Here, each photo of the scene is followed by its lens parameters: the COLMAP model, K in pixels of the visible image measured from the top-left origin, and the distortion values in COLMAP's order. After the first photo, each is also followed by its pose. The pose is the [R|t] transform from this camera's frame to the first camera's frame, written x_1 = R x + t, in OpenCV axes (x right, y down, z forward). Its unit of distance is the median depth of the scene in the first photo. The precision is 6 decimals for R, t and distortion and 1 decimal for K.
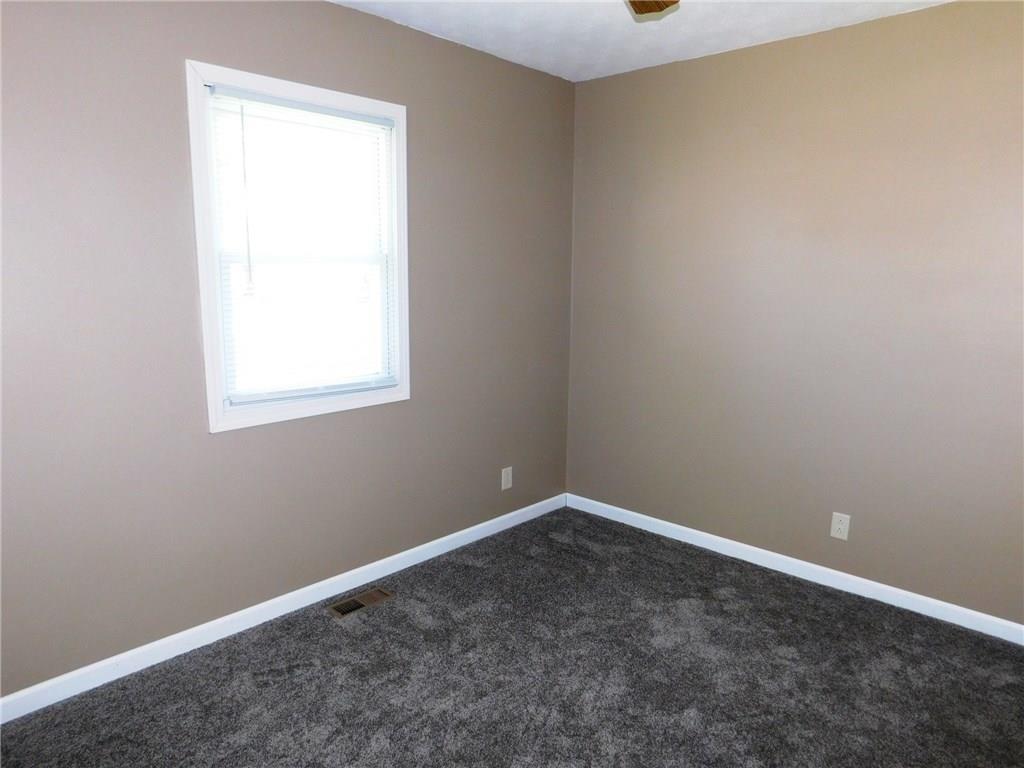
lens RADIAL K [[679.7, 0, 496.6], [0, 679.7, 372.6], [0, 0, 1]] dist [-0.000750, -0.003122]
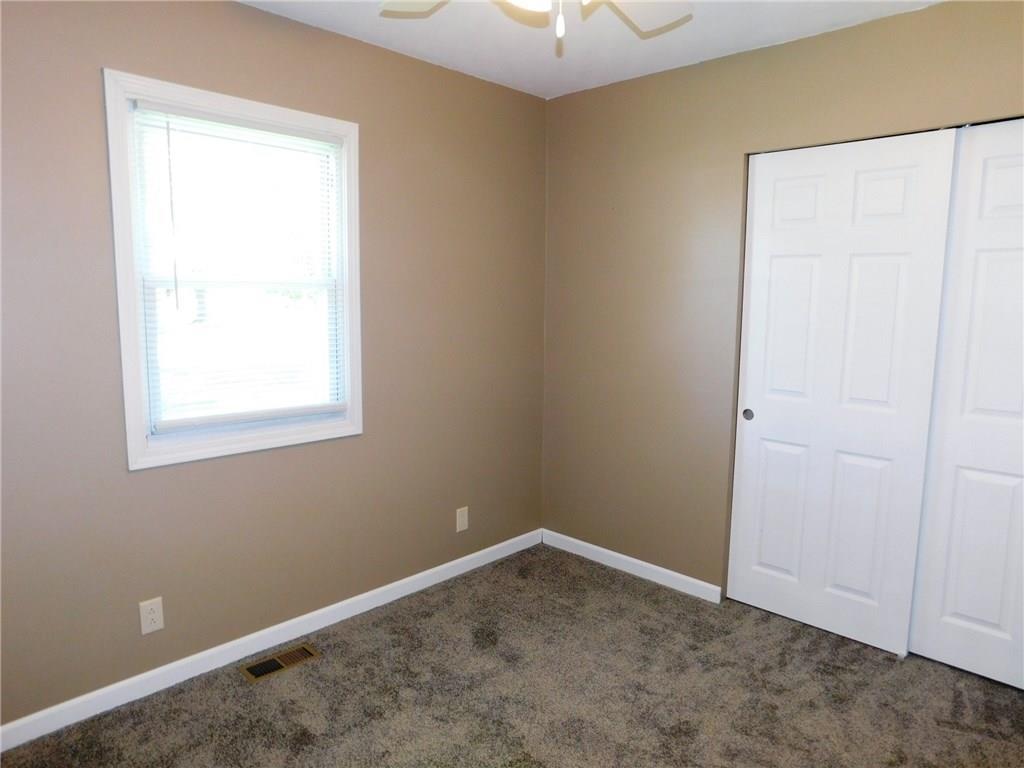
lens RADIAL K [[678.3, 0, 509.6], [0, 678.3, 383.4], [0, 0, 1]] dist [-0.070678, 0.065860]
pose [[0.999967, -0.001421, 0.007945, 0.070625], [0.001580, 0.999800, -0.019924, -0.010369], [-0.007915, 0.019936, 0.999770, 0.073244]]
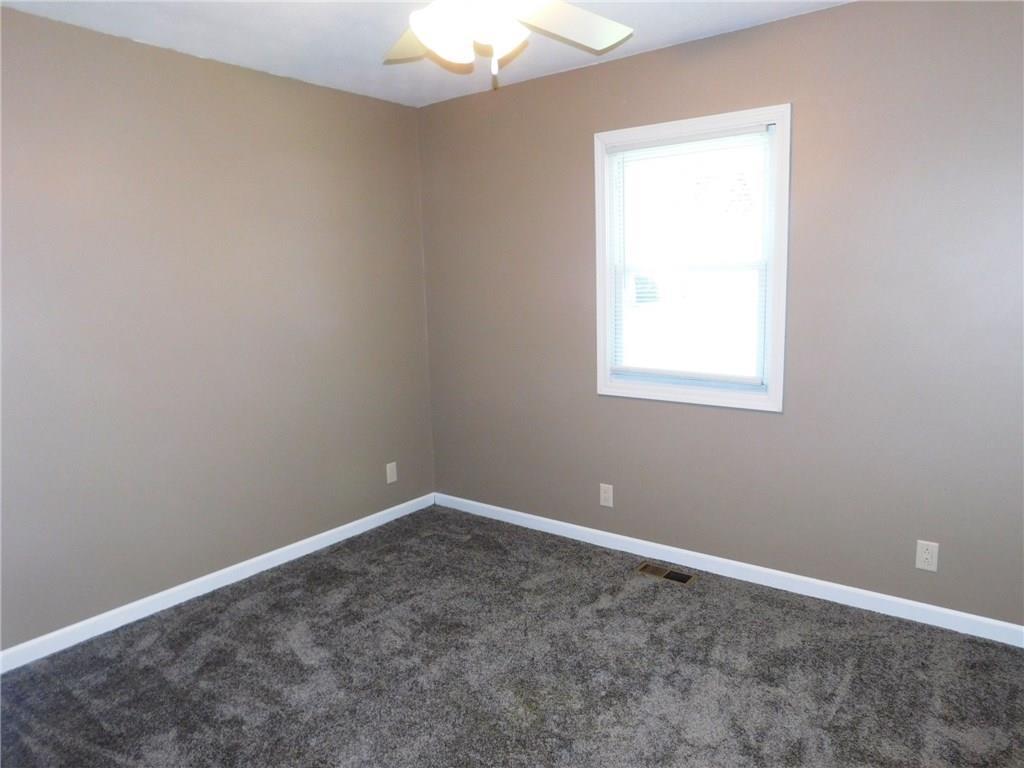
lens RADIAL K [[678.3, 0, 509.6], [0, 678.3, 383.4], [0, 0, 1]] dist [-0.070678, 0.065860]
pose [[0.114073, 0.135482, -0.984191, 0.778331], [-0.125425, 0.984695, 0.121014, -0.067888], [0.985523, 0.109638, 0.129321, 0.530455]]
